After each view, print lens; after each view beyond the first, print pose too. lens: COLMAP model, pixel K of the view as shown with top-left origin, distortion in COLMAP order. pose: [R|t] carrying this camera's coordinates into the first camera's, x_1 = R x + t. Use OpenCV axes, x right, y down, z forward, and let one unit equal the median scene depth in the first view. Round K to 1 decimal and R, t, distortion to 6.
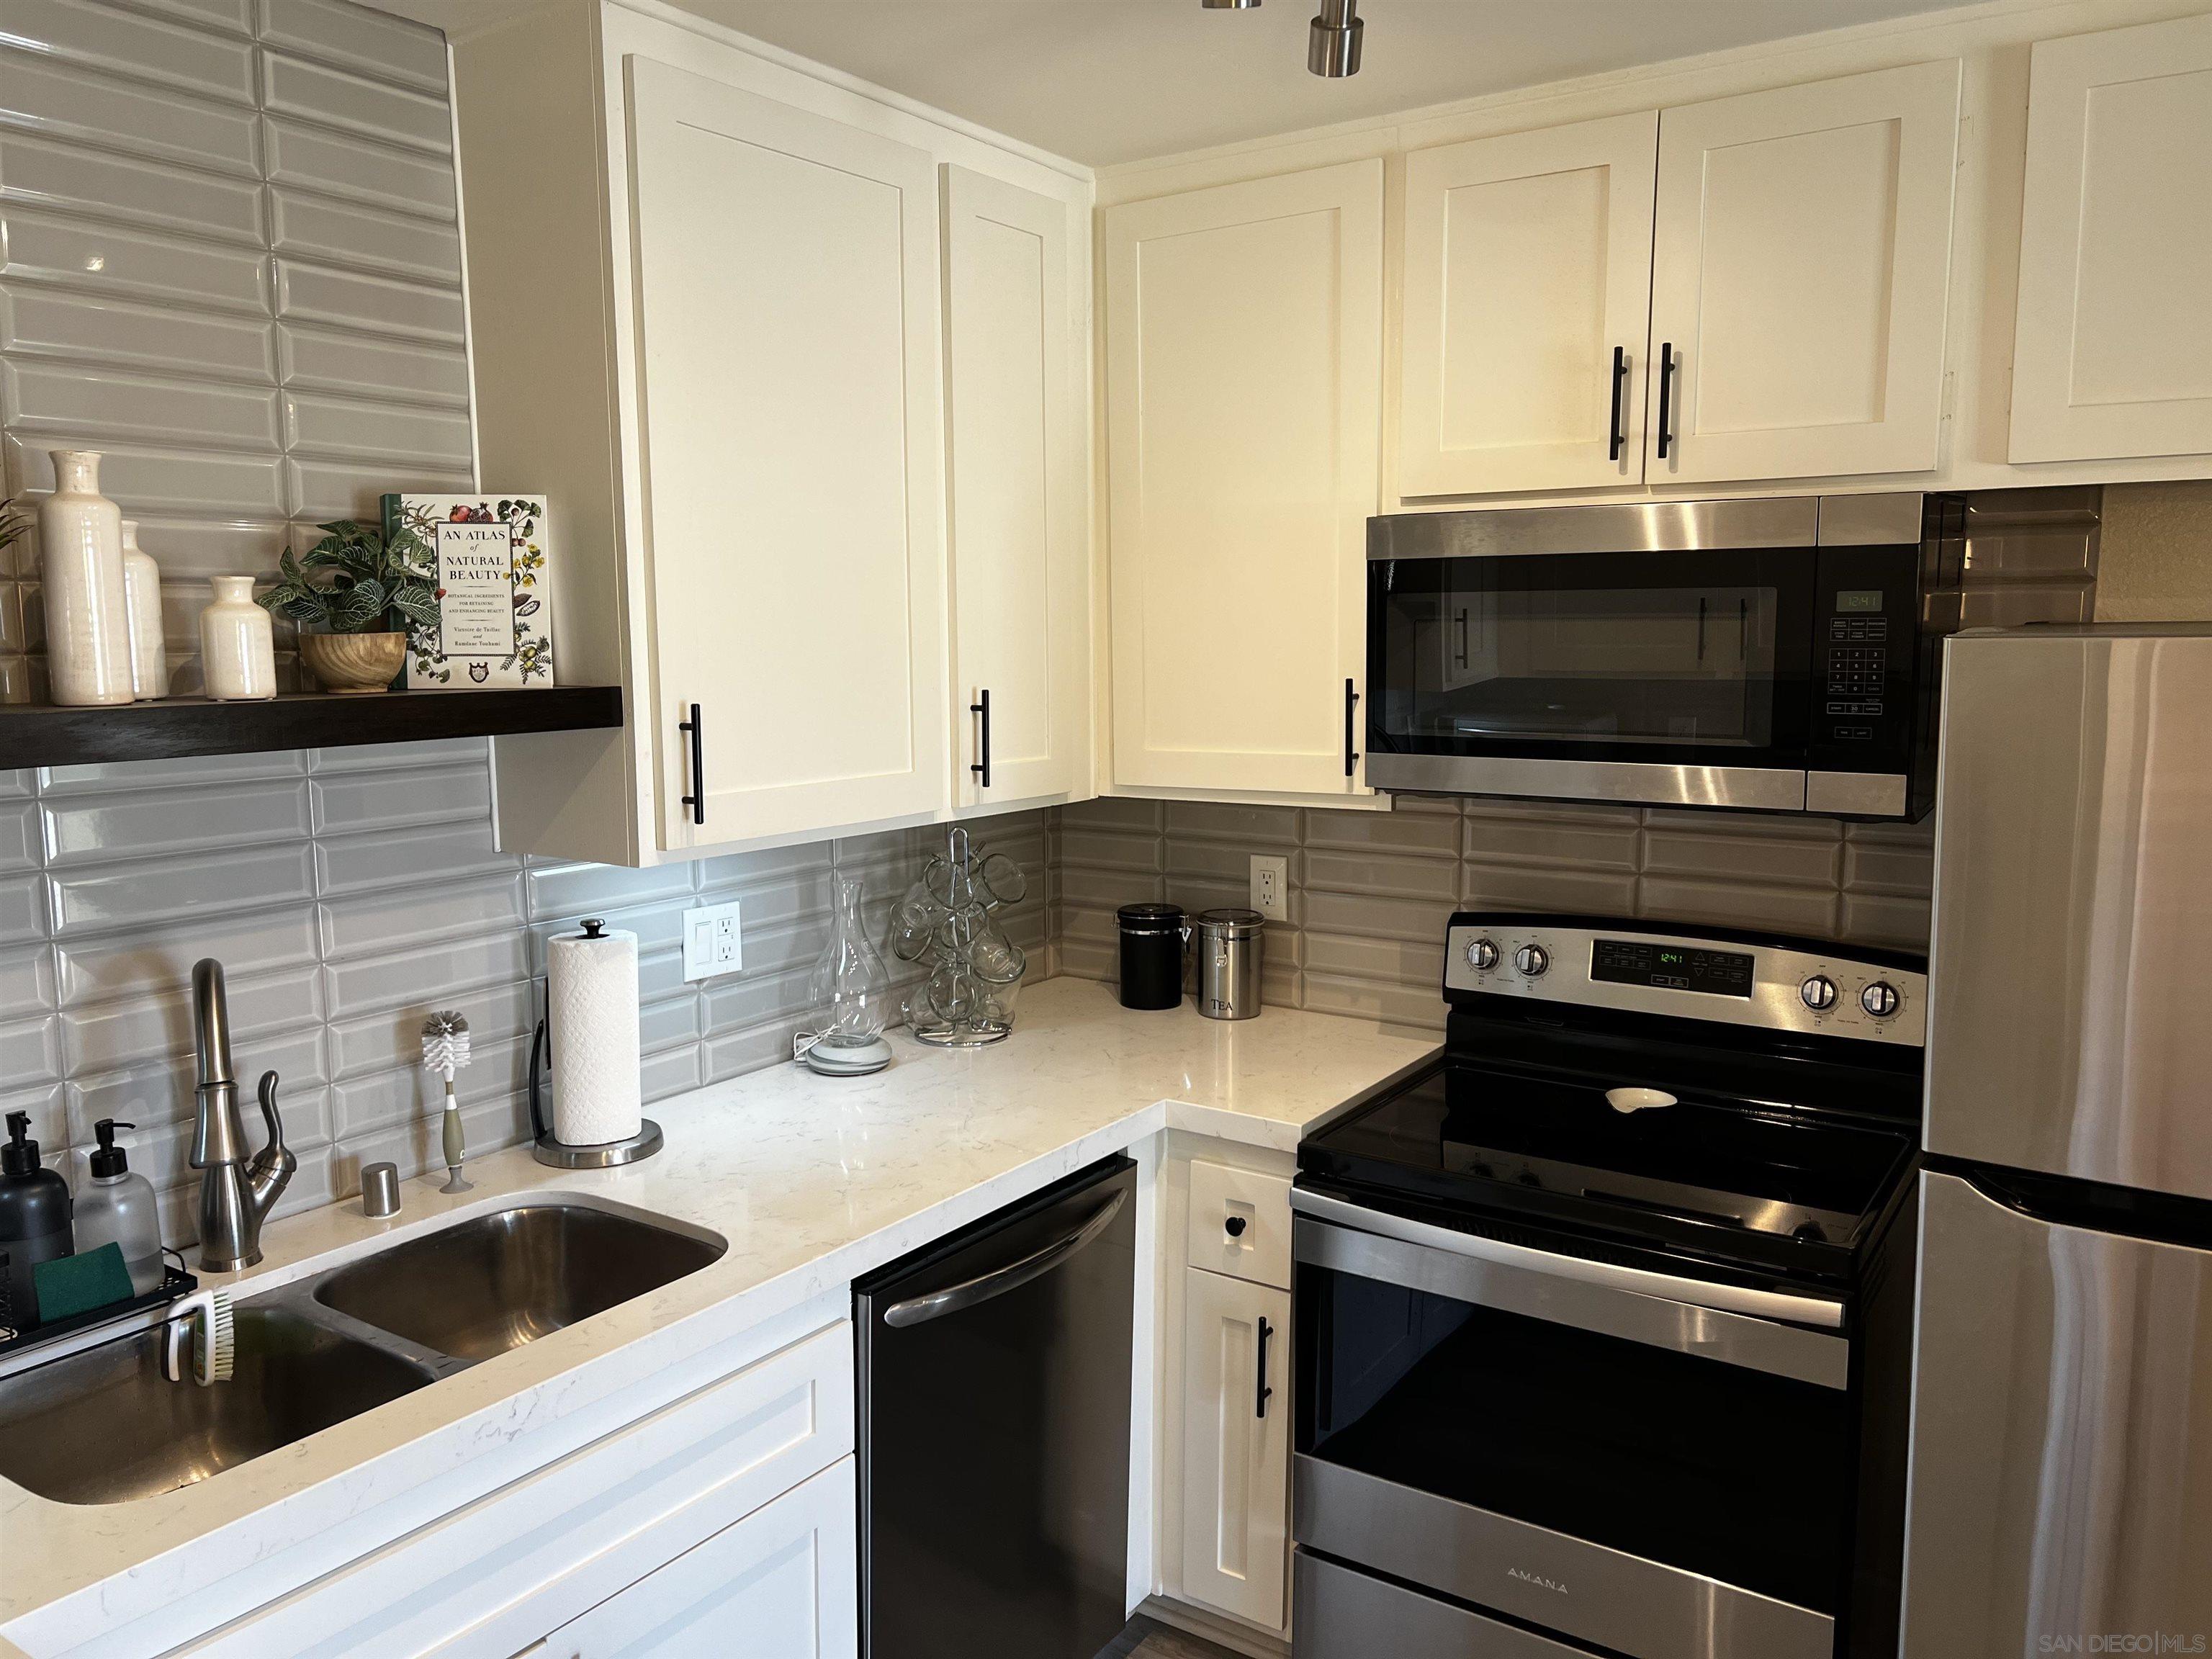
lens RADIAL K [[1654.0, 0, 1115.3], [0, 1654.0, 833.8], [0, 0, 1]] dist [0.048938, -0.076327]
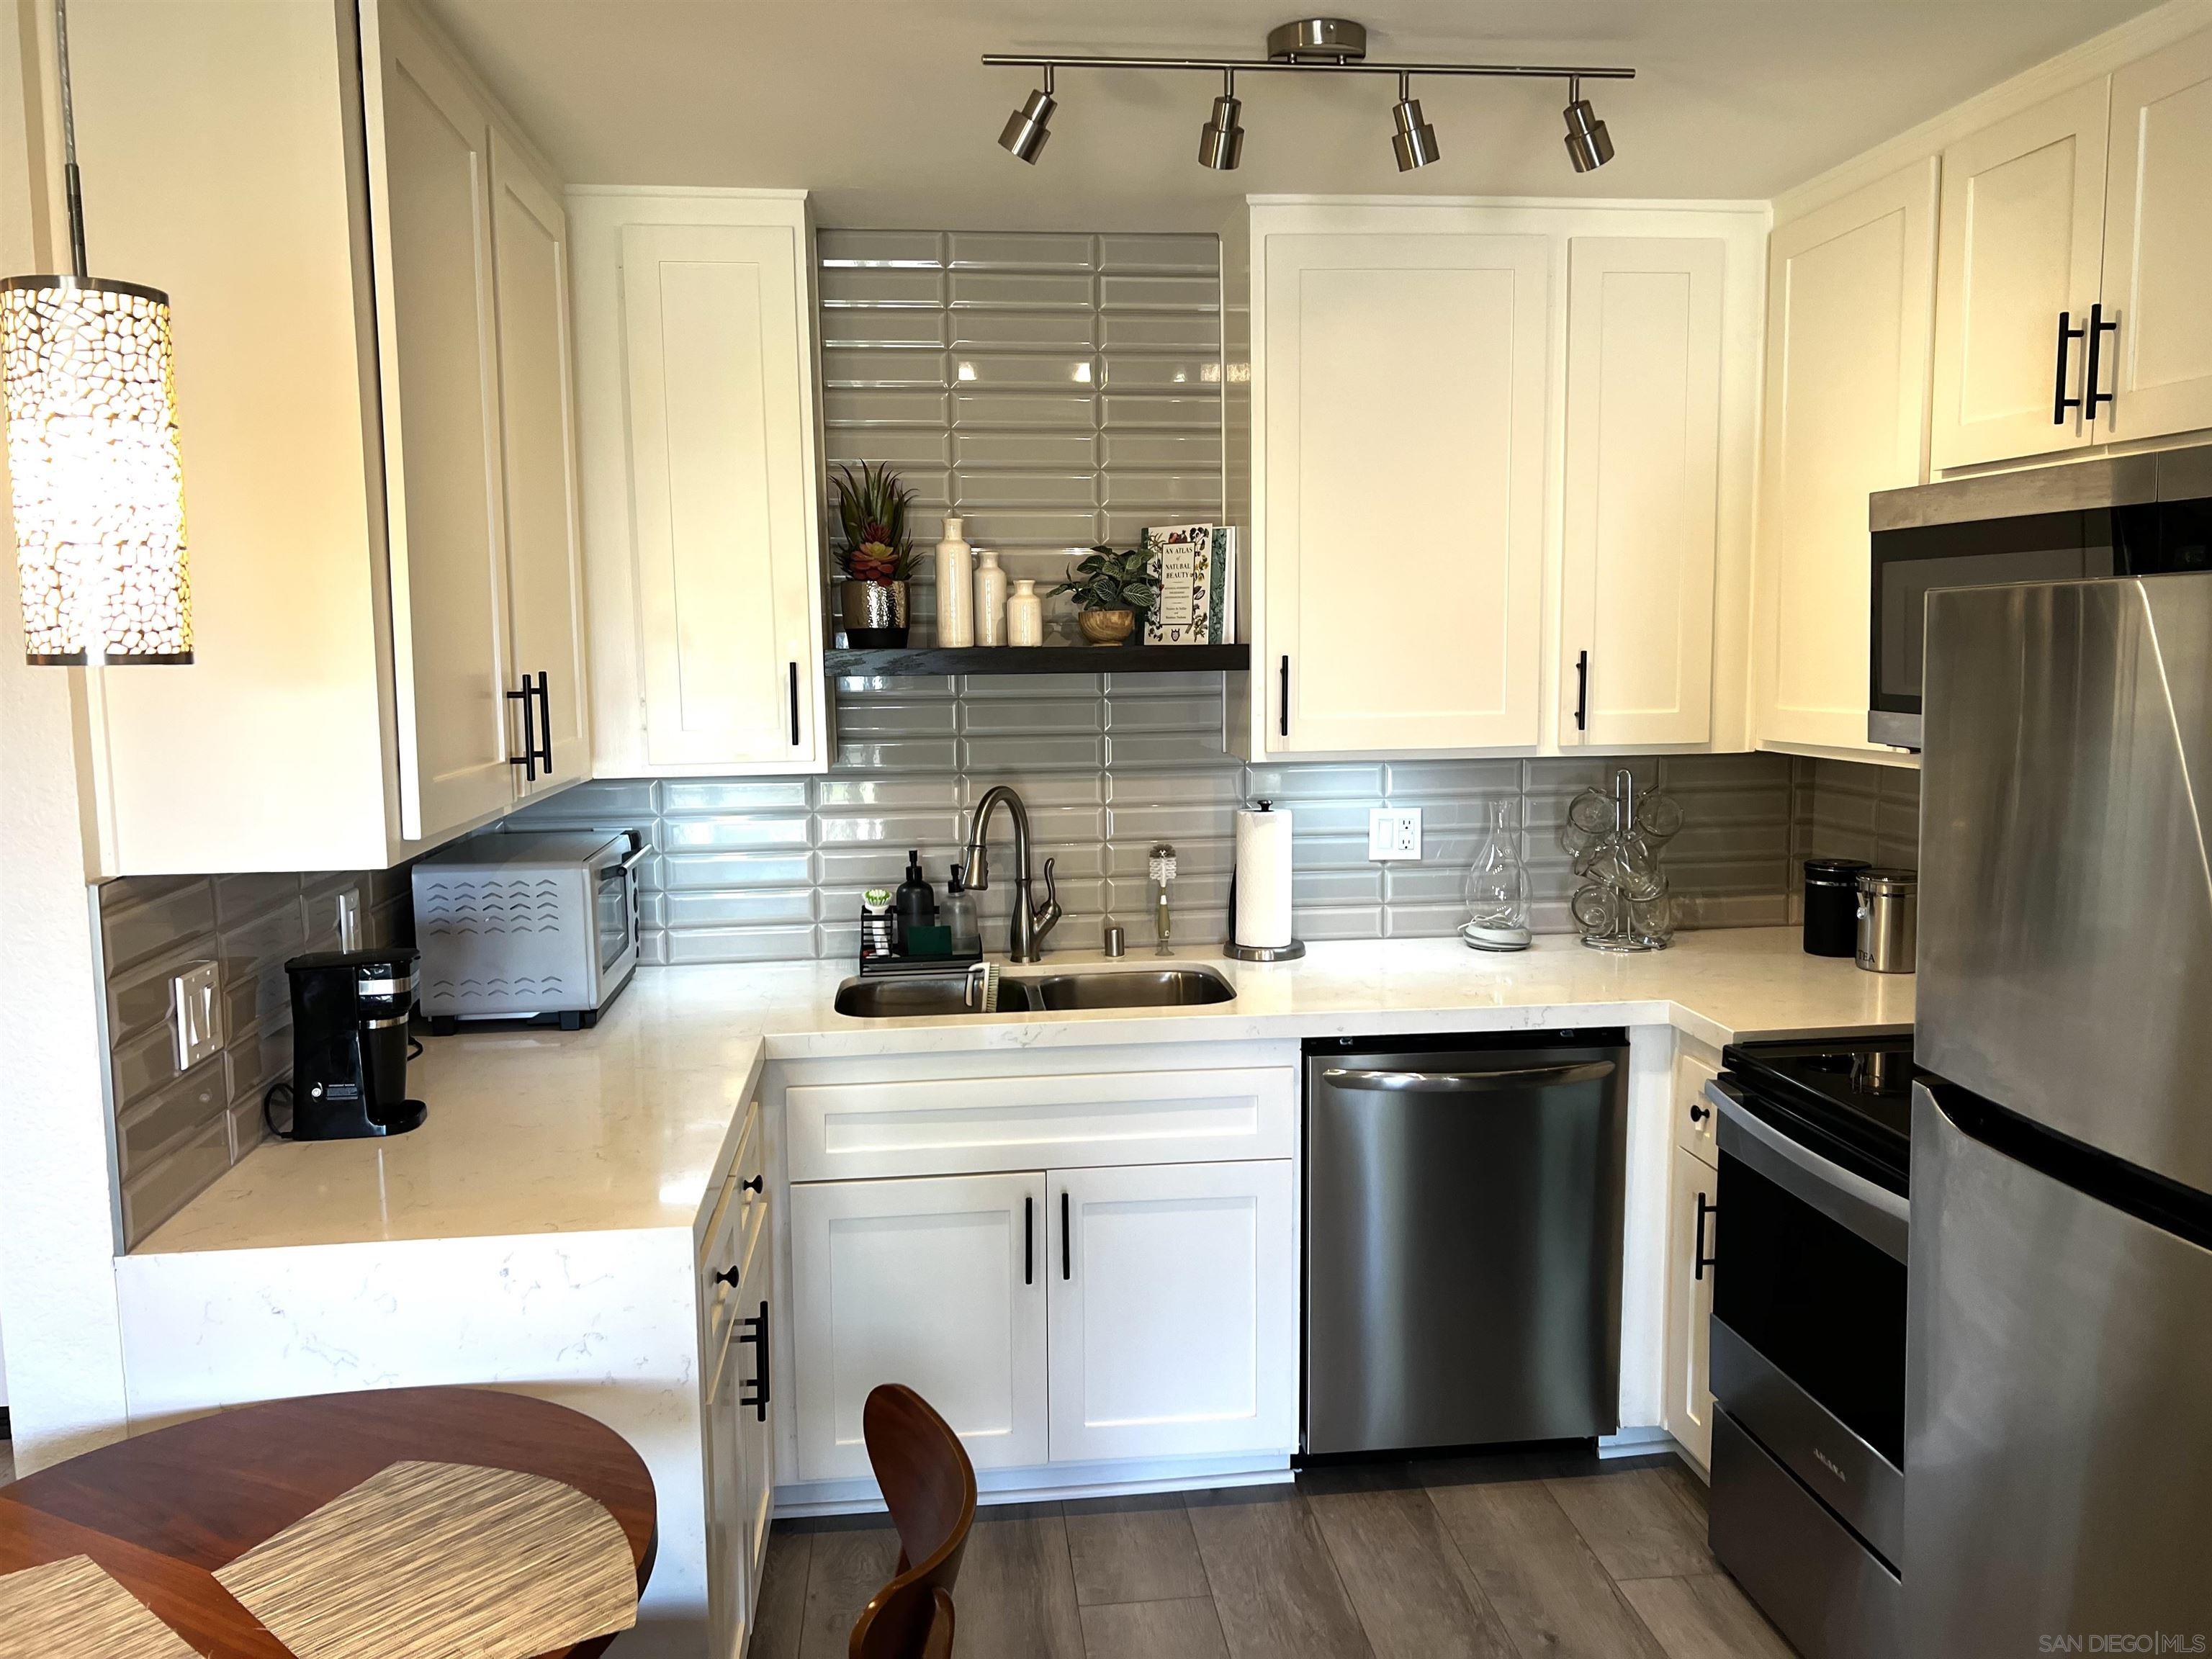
lens RADIAL K [[1639.9, 0, 1108.4], [0, 1639.9, 816.5], [0, 0, 1]] dist [0.073397, -0.090251]
pose [[0.650361, 0.081756, -0.755213, 0.757833], [-0.087682, 0.995626, 0.032273, 0.032301], [0.754548, 0.045230, 0.654684, -0.090523]]
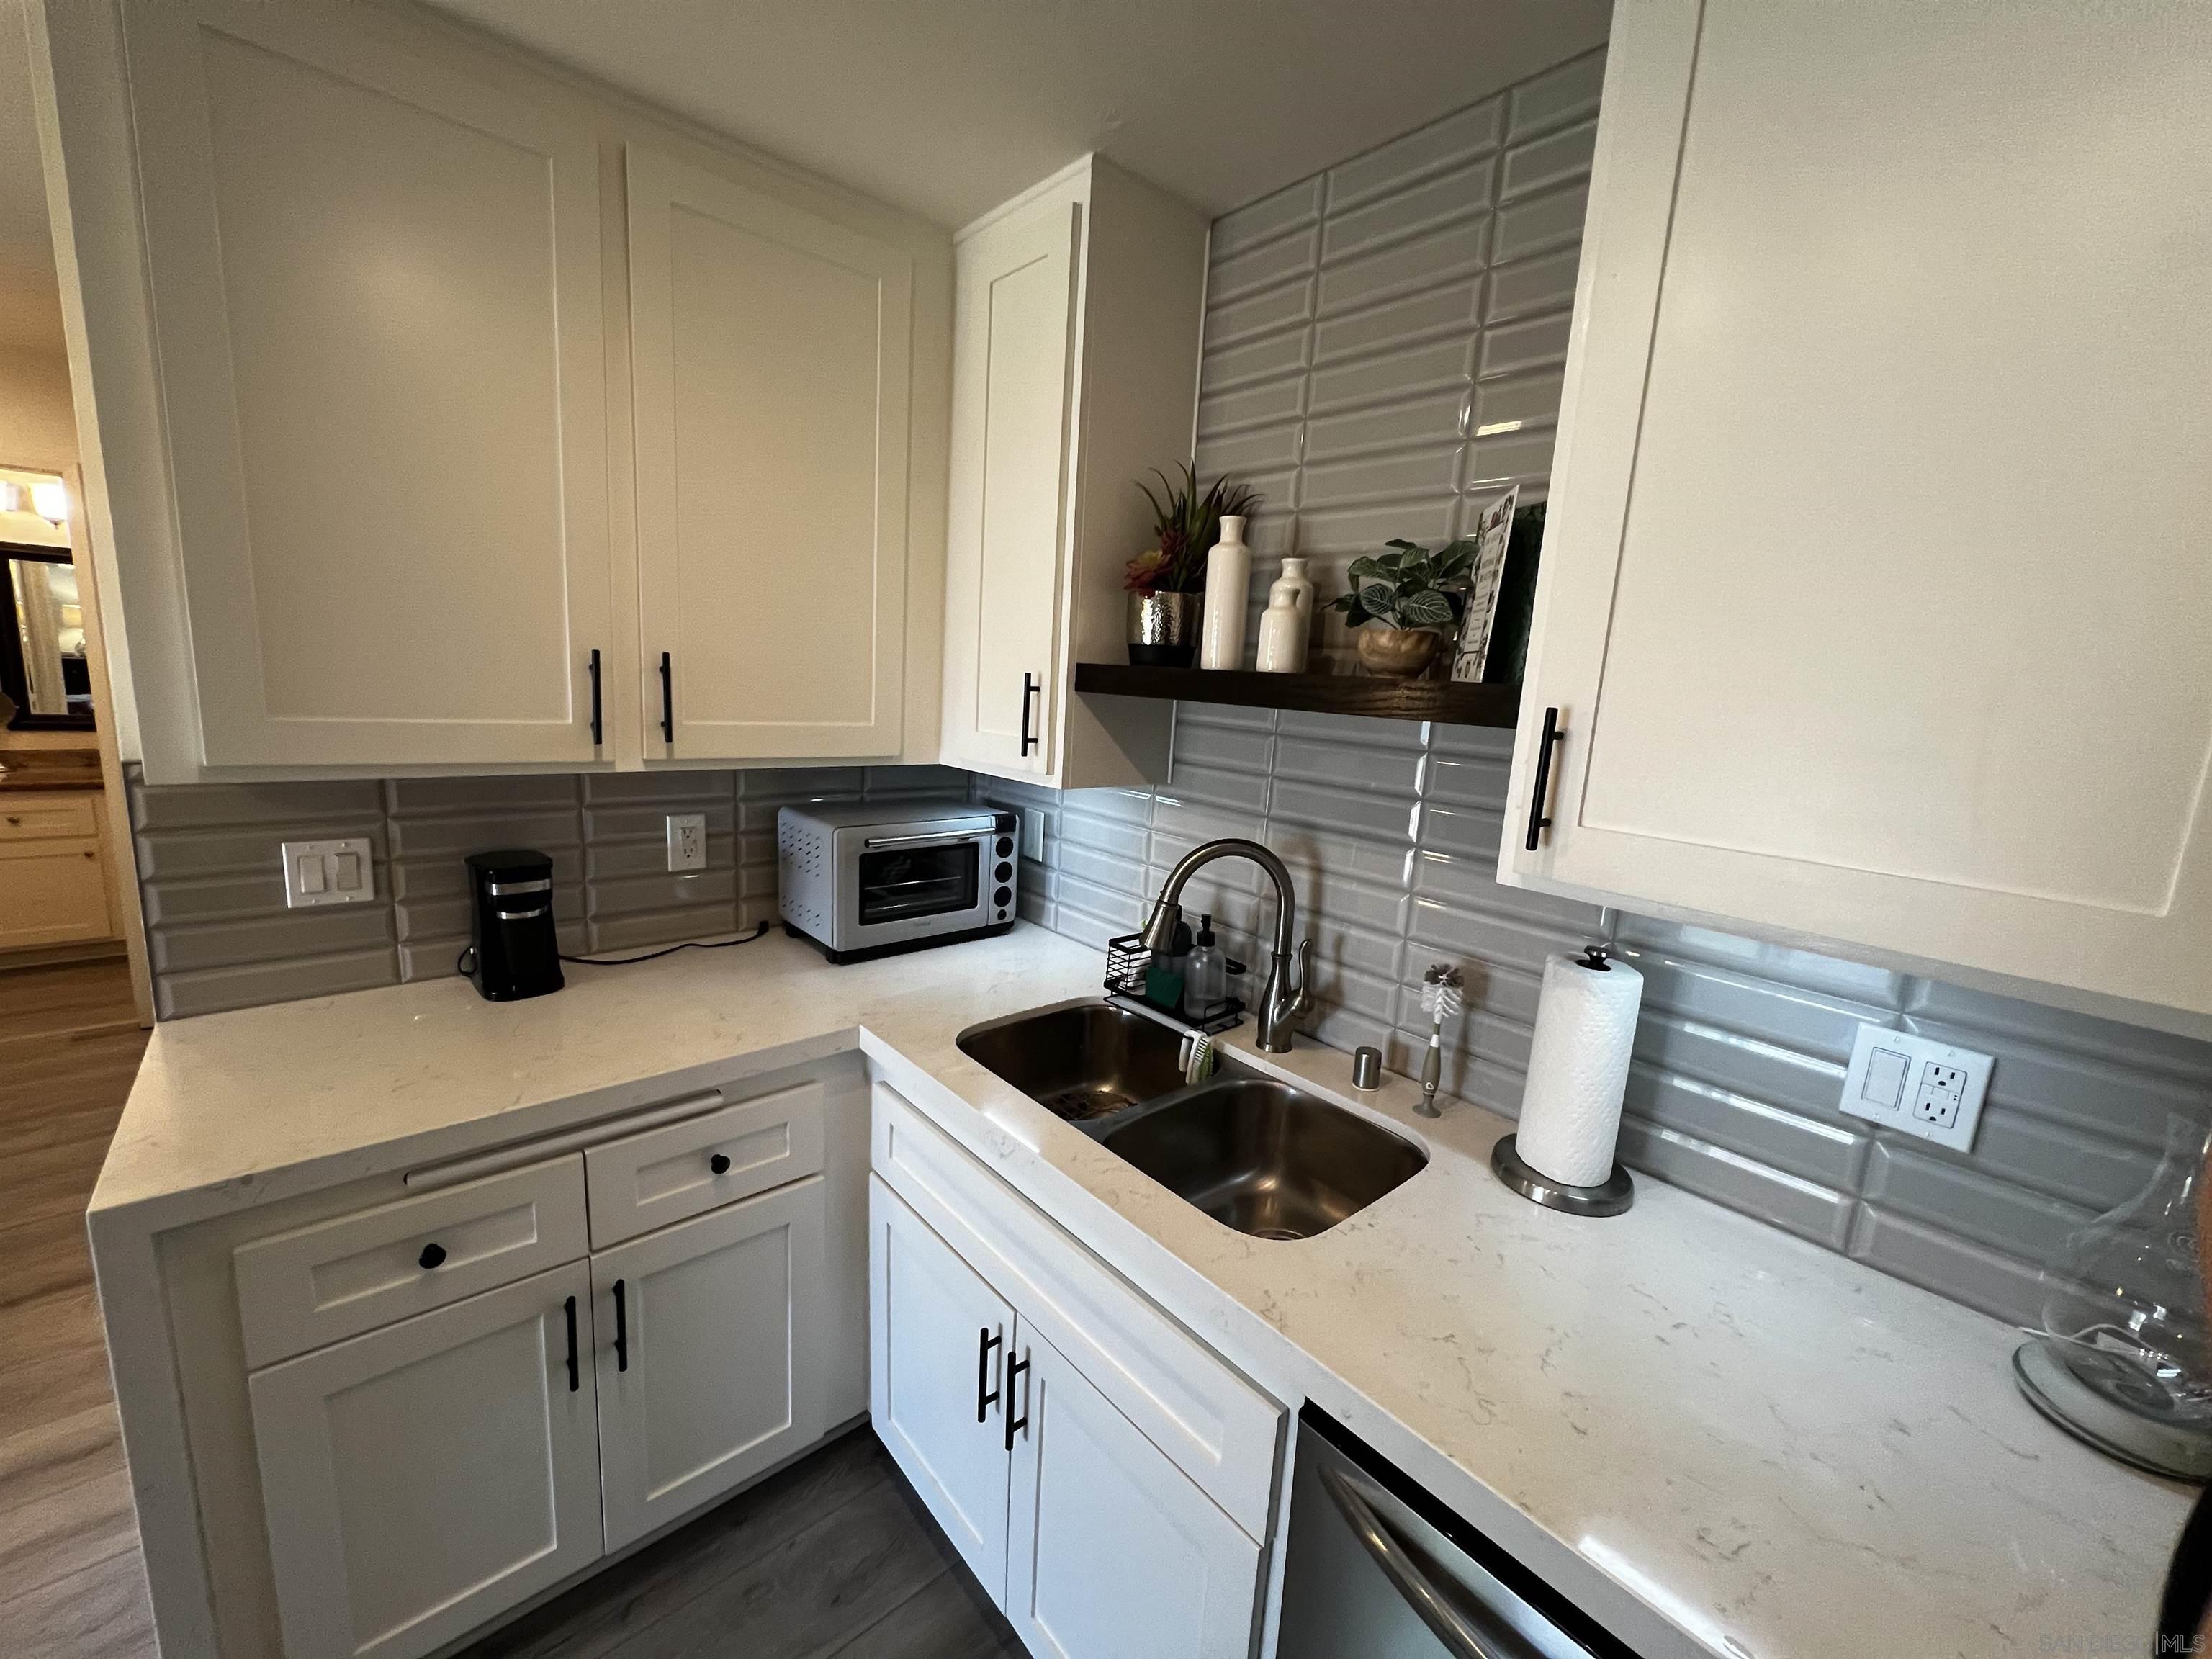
lens RADIAL K [[886.0, 0, 1103.4], [0, 886.0, 824.6], [0, 0, 1]] dist [-0.010117, 0.000012]
pose [[-0.250252, 0.161929, -0.954543, 0.226669], [-0.176941, 0.961661, 0.209525, -0.073796], [0.951875, 0.221332, -0.212005, 0.864525]]
